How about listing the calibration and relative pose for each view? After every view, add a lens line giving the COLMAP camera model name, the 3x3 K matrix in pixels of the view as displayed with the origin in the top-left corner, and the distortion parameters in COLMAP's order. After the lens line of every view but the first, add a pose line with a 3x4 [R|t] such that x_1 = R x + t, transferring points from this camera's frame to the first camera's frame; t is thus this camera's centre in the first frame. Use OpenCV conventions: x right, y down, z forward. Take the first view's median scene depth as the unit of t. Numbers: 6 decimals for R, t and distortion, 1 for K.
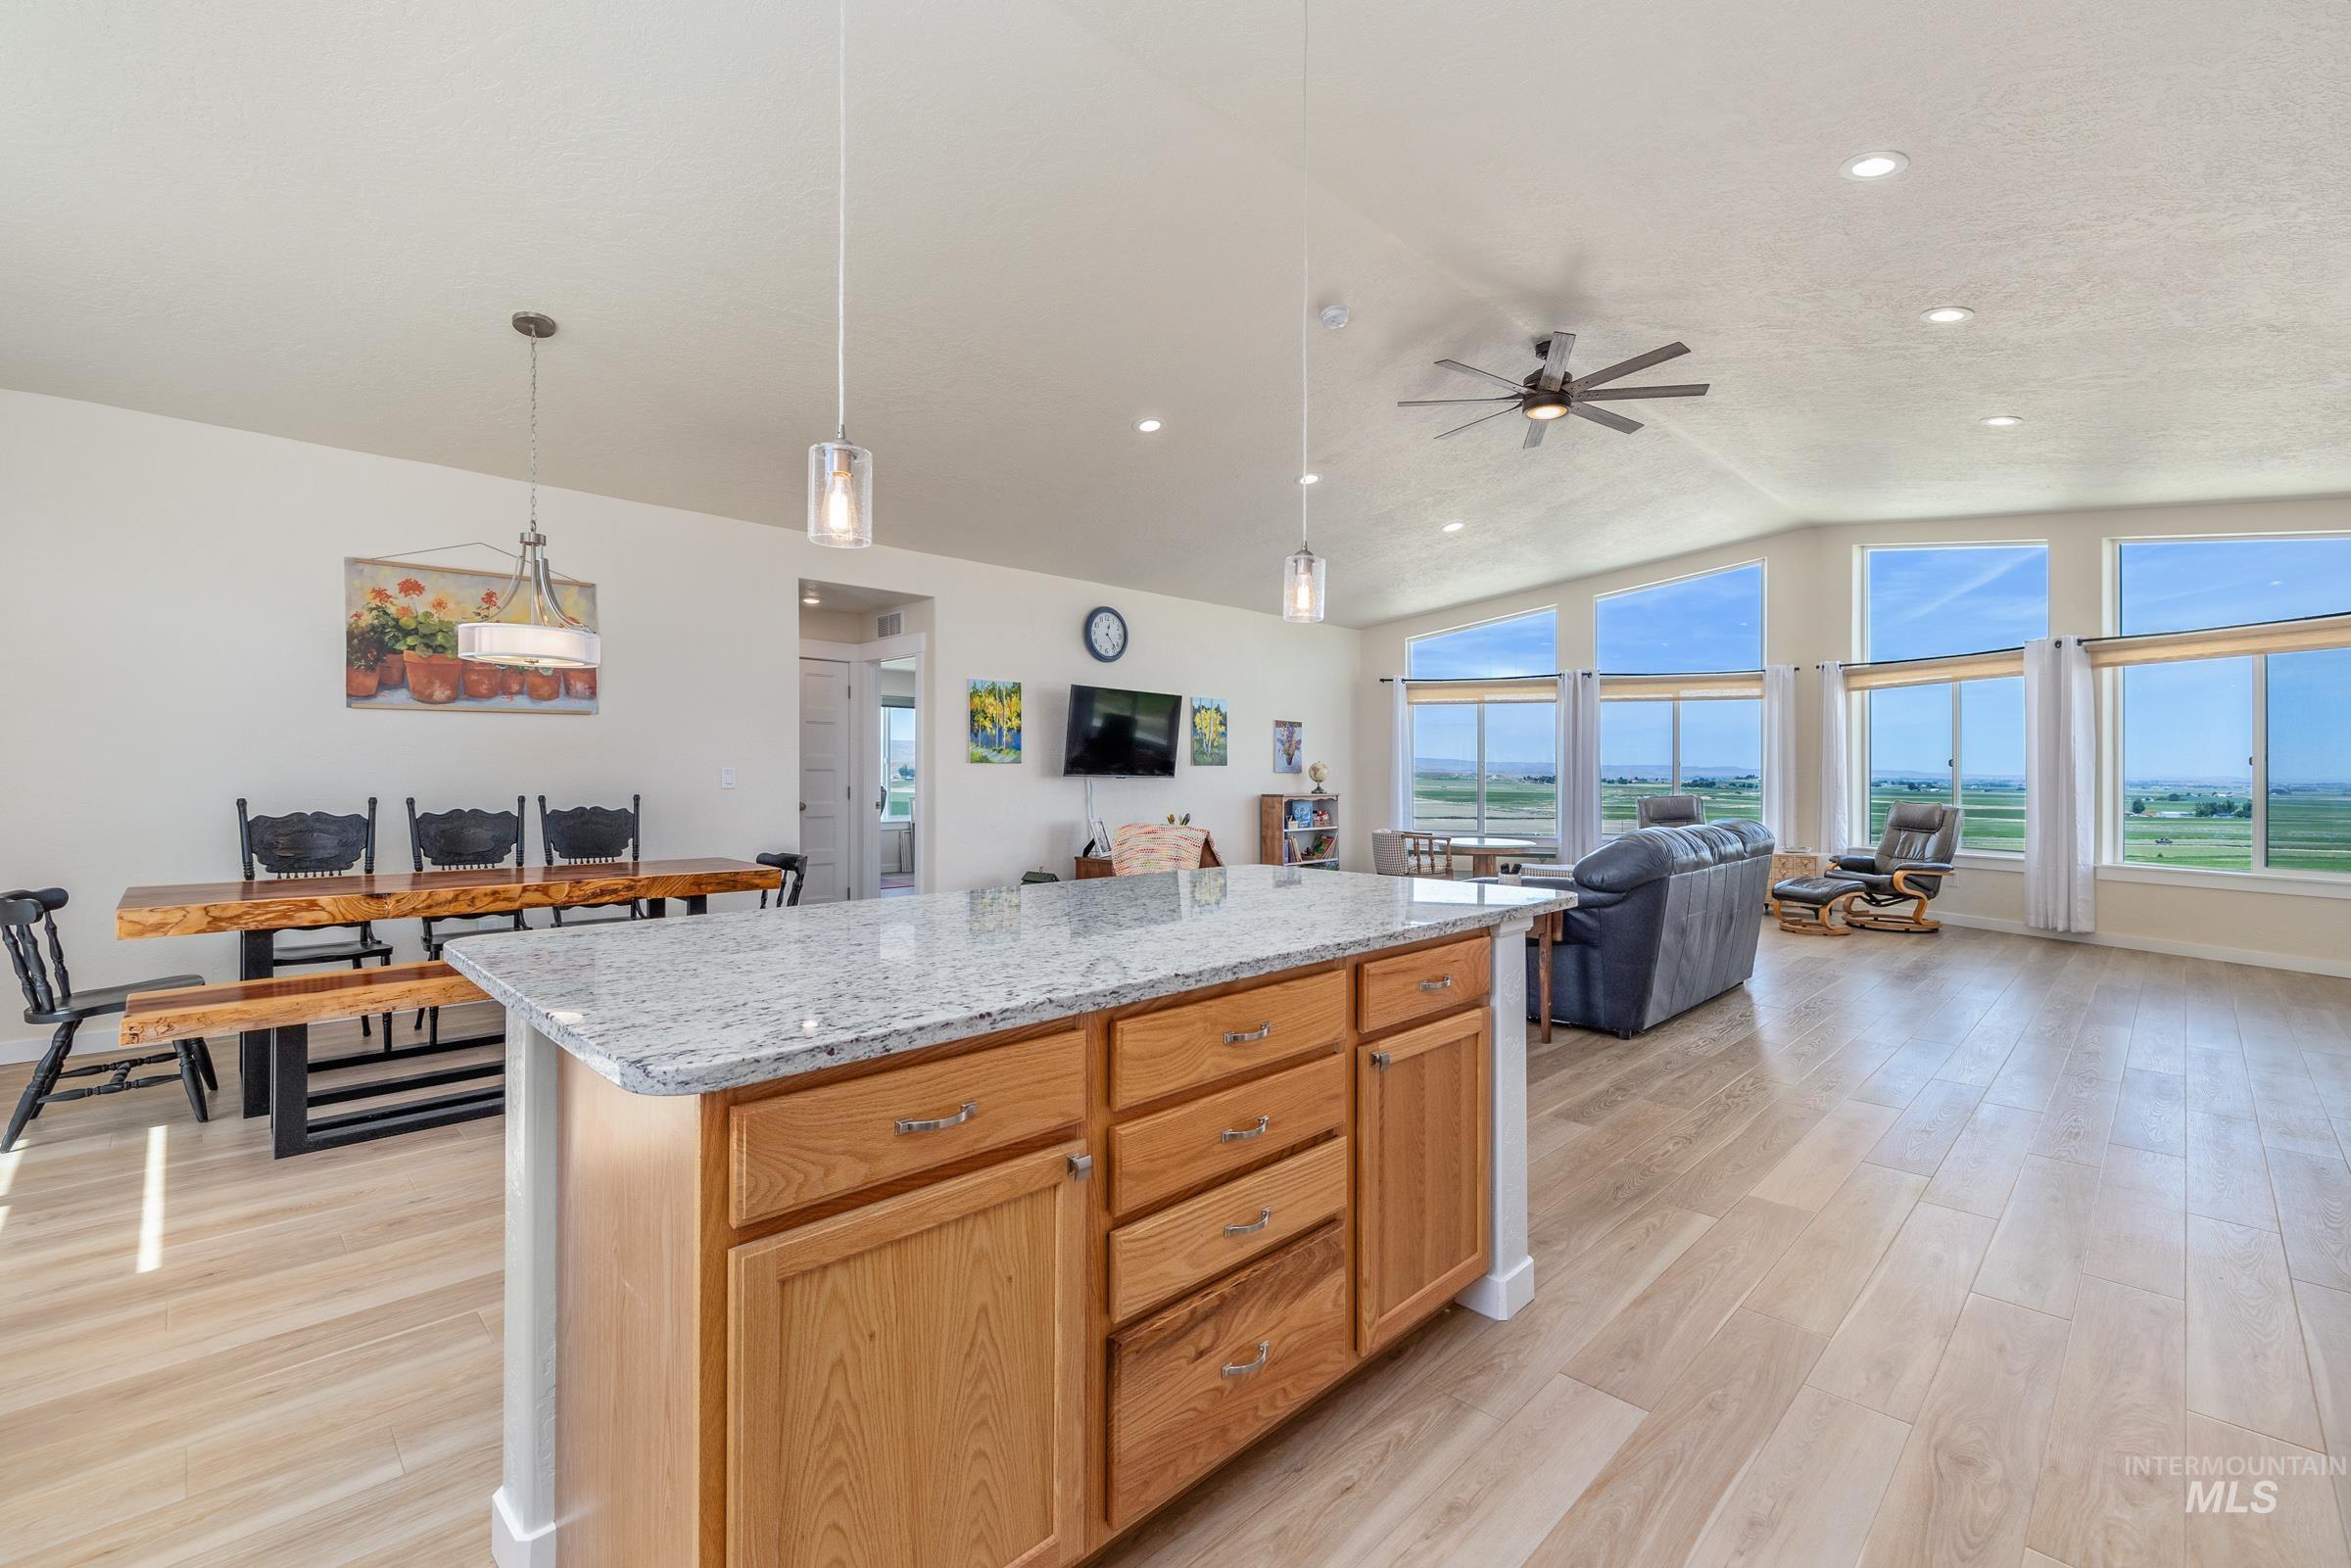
lens RADIAL K [[1014.5, 0, 1169.3], [0, 1014.5, 771.3], [0, 0, 1]] dist [-0.001194, -0.000062]
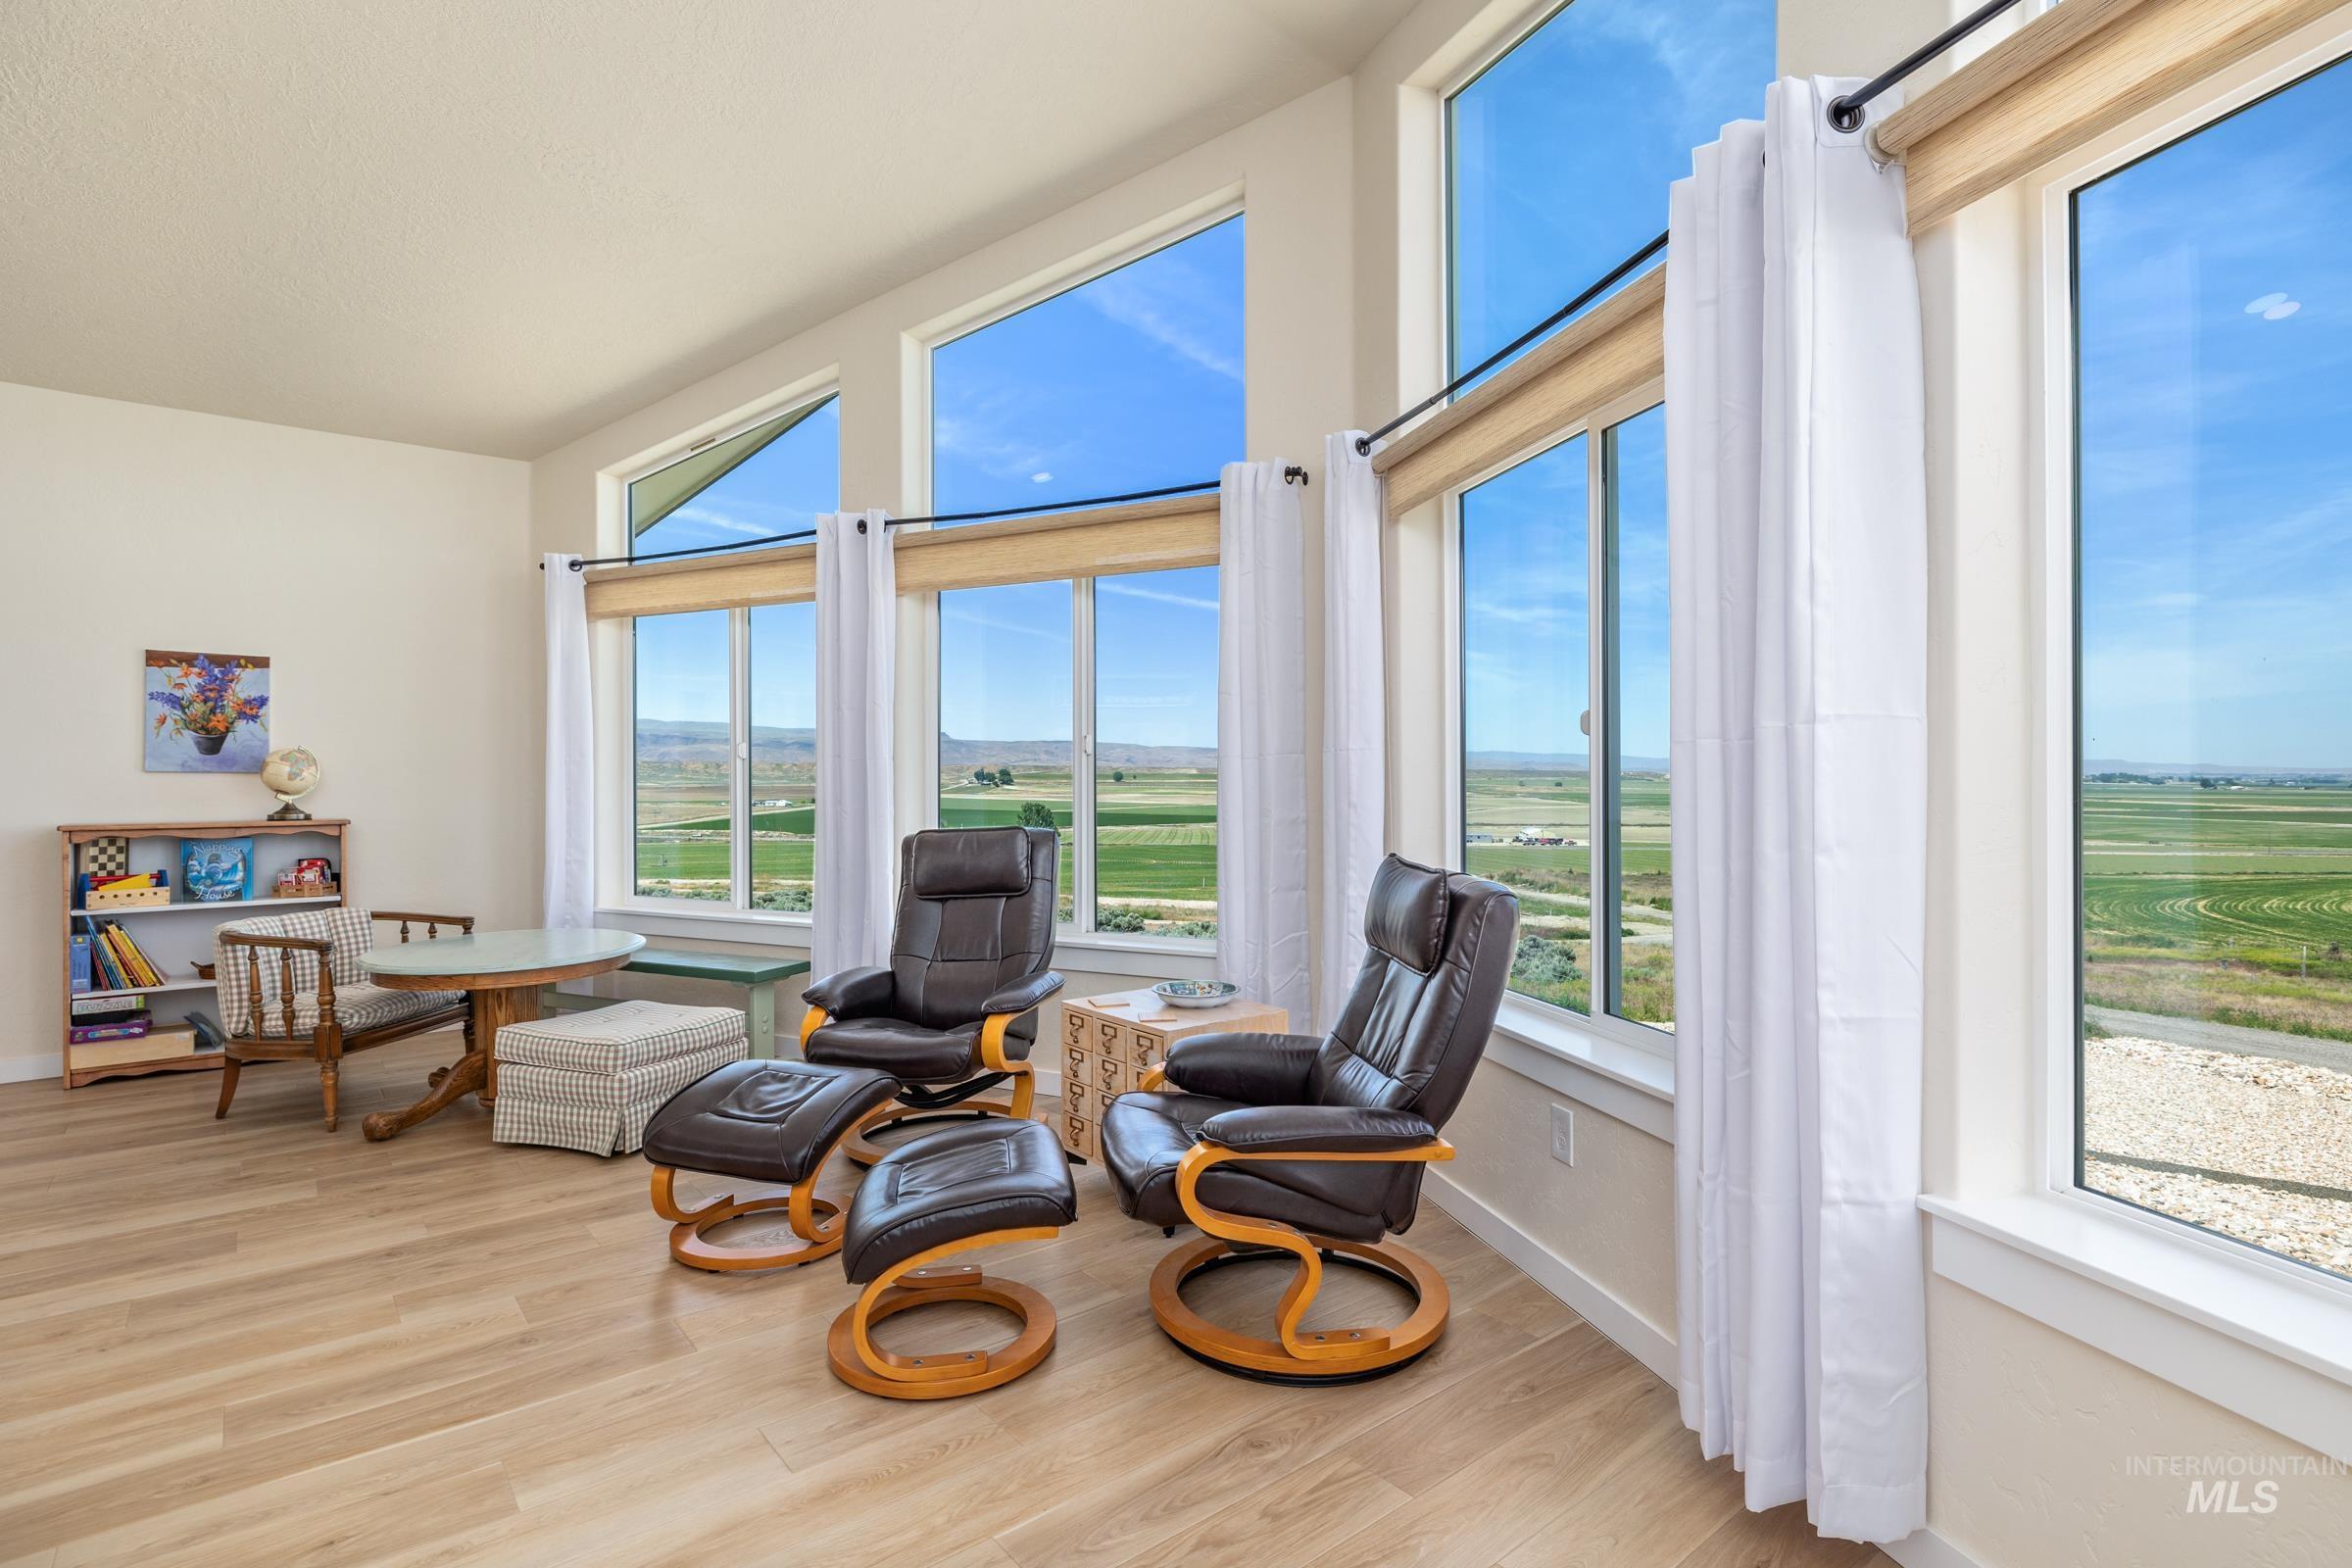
lens RADIAL K [[1147.6, 0, 1183.5], [0, 1147.6, 769.1], [0, 0, 1]] dist [-0.001507, 0.000098]
pose [[0.995039, -0.009104, -0.099067, 0.637054], [0.008747, 0.999954, -0.004038, 0.006092], [0.099099, 0.003152, 0.995073, 0.609843]]
